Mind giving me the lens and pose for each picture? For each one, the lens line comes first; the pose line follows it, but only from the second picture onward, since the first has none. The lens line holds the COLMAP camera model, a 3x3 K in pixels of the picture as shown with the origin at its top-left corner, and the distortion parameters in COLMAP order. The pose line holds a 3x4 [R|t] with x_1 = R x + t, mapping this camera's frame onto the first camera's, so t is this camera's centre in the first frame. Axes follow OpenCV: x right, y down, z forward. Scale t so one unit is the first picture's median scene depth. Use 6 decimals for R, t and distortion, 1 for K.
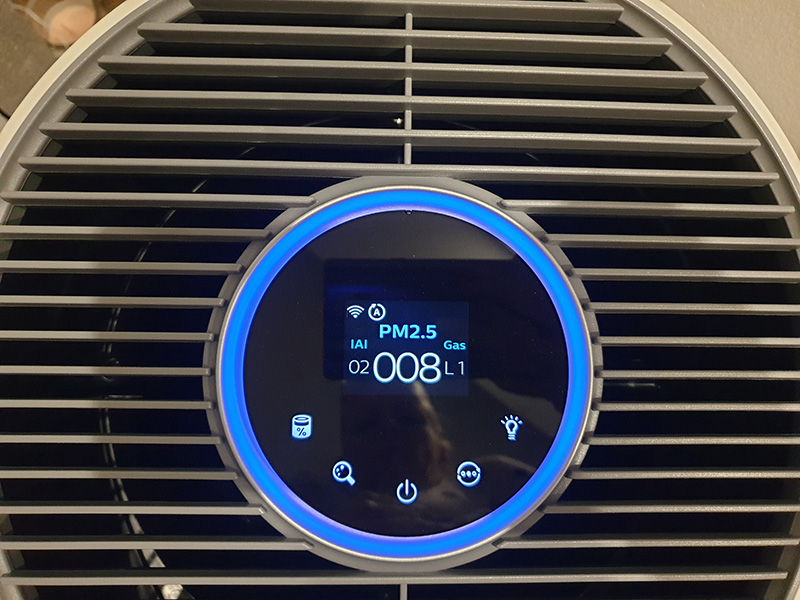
lens RADIAL K [[675.3, 0, 407.5], [0, 675.3, 281.1], [0, 0, 1]] dist [0.026800, 0.001441]
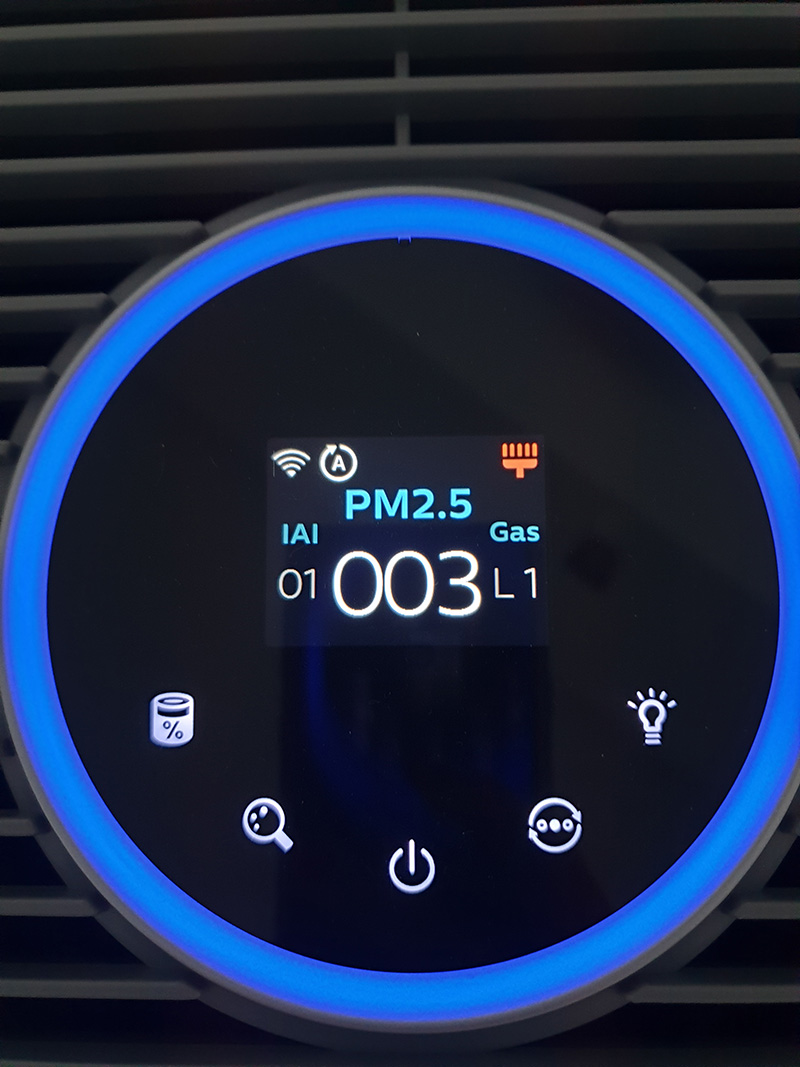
lens RADIAL K [[900.6, 0, 399.2], [0, 900.6, 534.2], [0, 0, 1]] dist [0.026800, 0.001441]
pose [[0.999837, -0.016111, -0.008105, -0.000817], [0.016569, 0.998058, 0.060054, 0.060365], [0.007122, -0.060178, 0.998162, 0.414146]]
